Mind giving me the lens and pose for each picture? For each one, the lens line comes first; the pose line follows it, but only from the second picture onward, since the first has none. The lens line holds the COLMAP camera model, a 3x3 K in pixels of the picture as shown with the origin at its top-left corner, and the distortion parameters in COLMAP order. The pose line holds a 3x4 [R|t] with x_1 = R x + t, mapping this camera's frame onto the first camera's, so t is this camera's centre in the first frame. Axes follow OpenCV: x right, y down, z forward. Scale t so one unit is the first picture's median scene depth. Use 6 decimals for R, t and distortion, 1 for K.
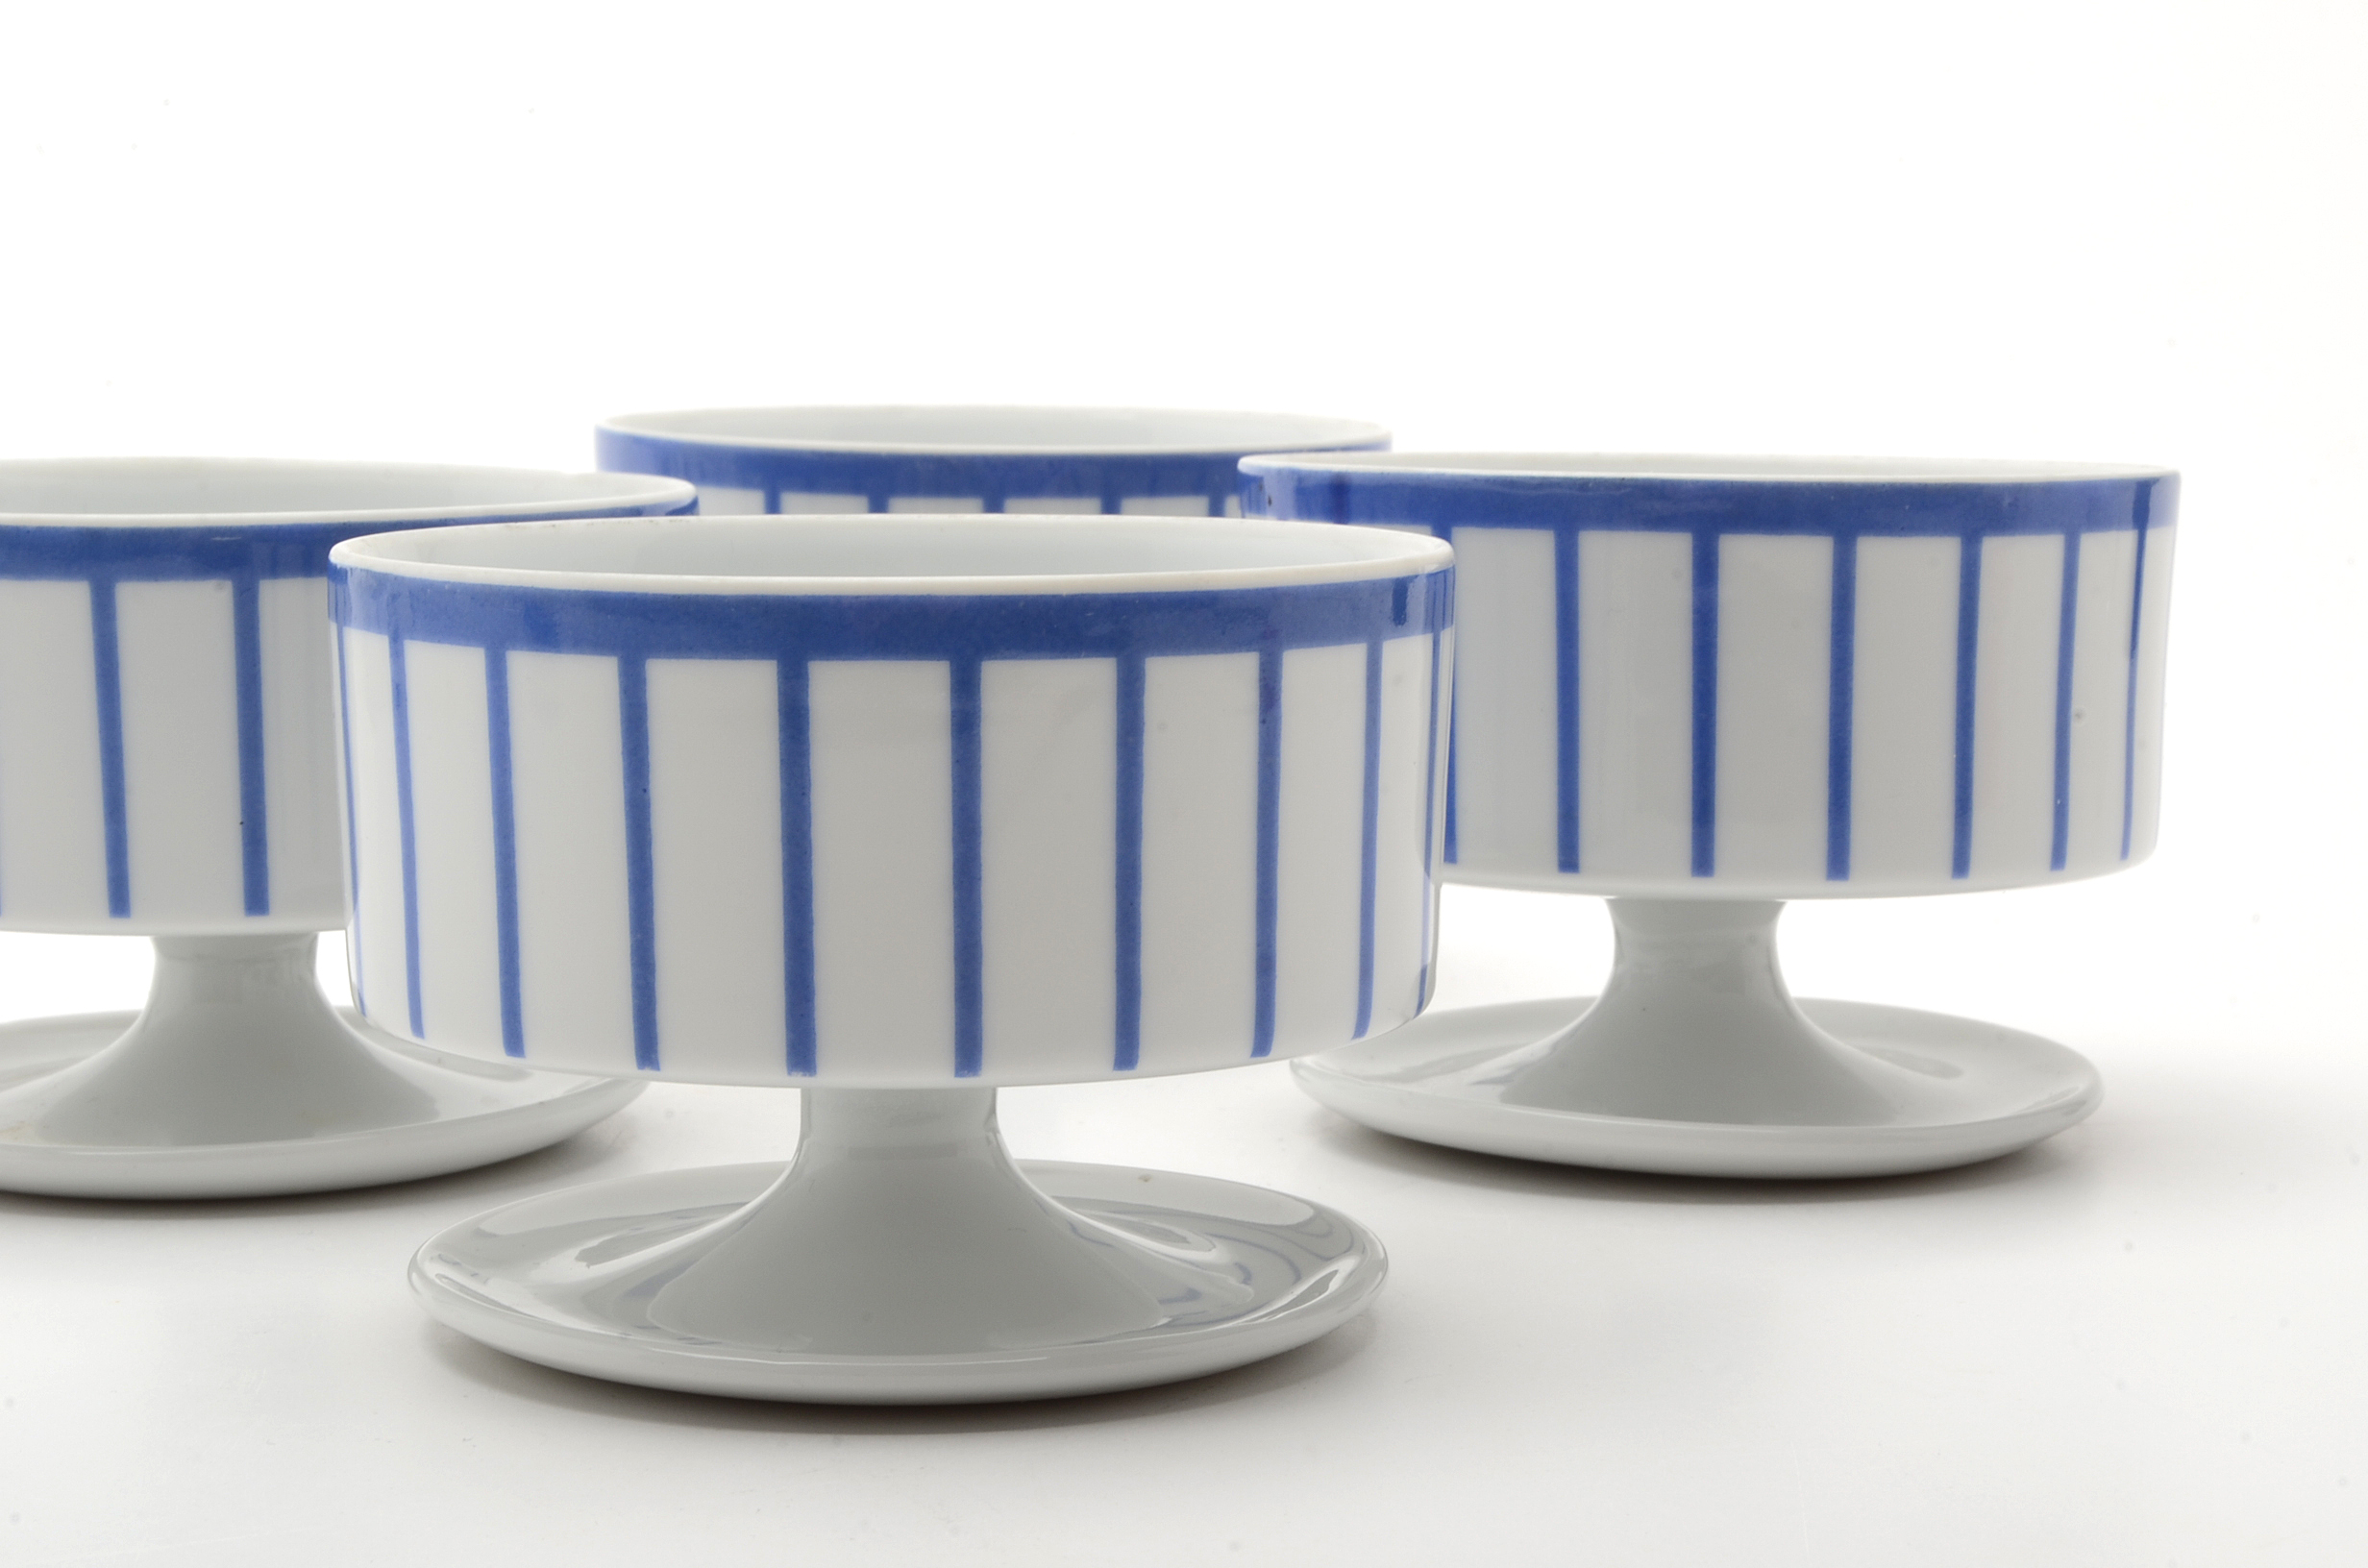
lens RADIAL K [[5394.5, 0, 1186.0], [0, 5394.5, 774.8], [0, 0, 1]] dist [0.022881, 0.000000]
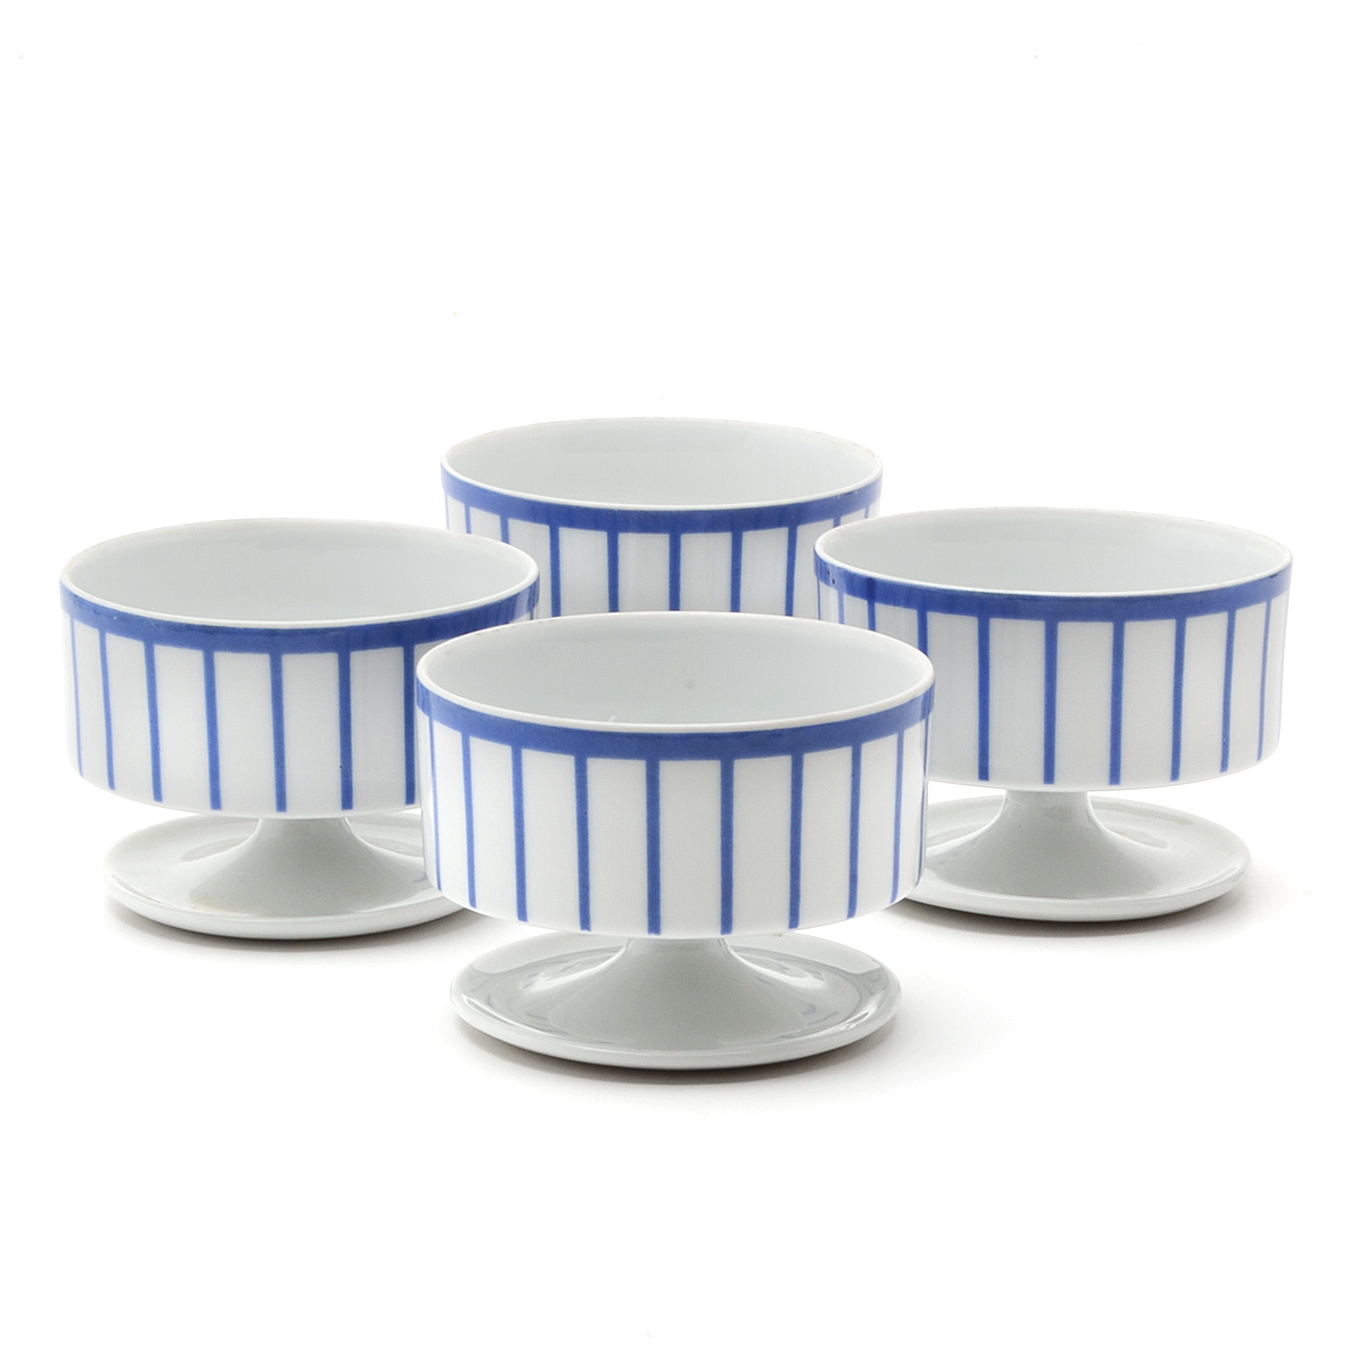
lens RADIAL K [[5008.5, 0, 678.9], [0, 5008.5, 679.3], [0, 0, 1]] dist [-0.281600, 0.000000]
pose [[0.999888, -0.005875, 0.013736, -0.072671], [0.004493, 0.995116, 0.098614, -0.214001], [-0.014248, -0.098541, 0.995031, -0.905120]]
